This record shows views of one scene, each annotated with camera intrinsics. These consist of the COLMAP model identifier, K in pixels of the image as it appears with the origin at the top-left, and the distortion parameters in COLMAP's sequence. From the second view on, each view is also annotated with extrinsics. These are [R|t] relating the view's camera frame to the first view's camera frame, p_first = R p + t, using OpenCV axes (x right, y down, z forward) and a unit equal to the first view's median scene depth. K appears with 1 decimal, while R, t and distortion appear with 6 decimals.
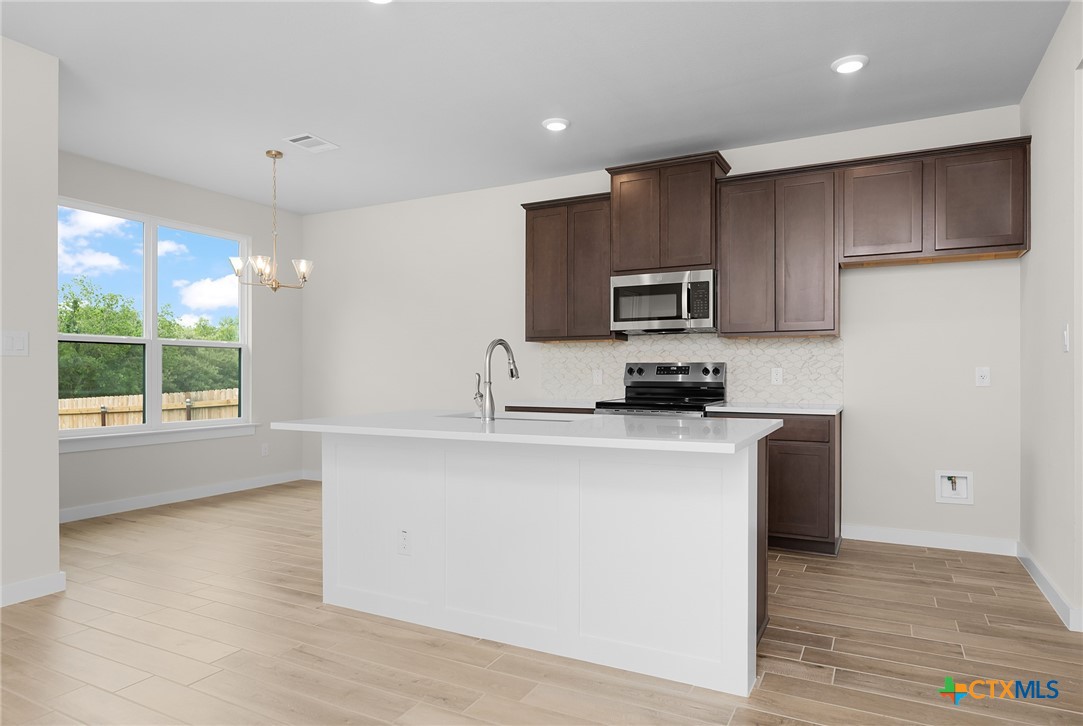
lens RADIAL K [[653.2, 0, 543.3], [0, 653.2, 369.7], [0, 0, 1]] dist [-0.007027, -0.001473]
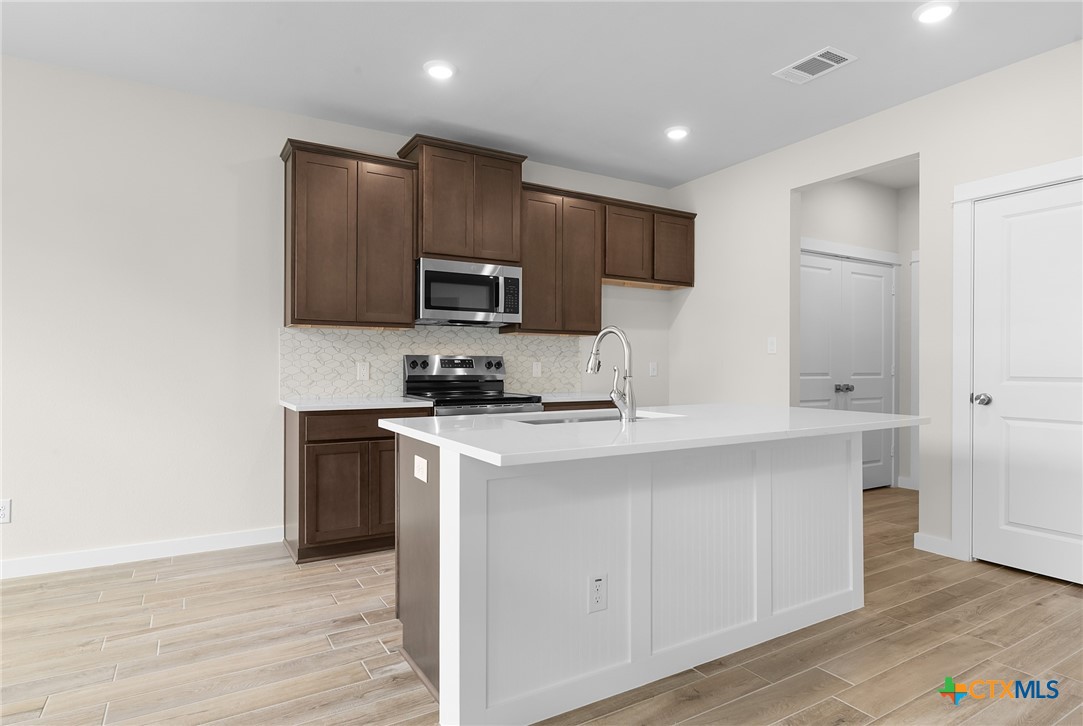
lens RADIAL K [[607.8, 0, 546.6], [0, 607.8, 363.8], [0, 0, 1]] dist [-0.001604, 0.001853]
pose [[0.509005, 0.004119, 0.860753, -0.512235], [-0.004798, 0.999987, -0.001948, 0.002378], [-0.860750, -0.003138, 0.509018, 0.427485]]
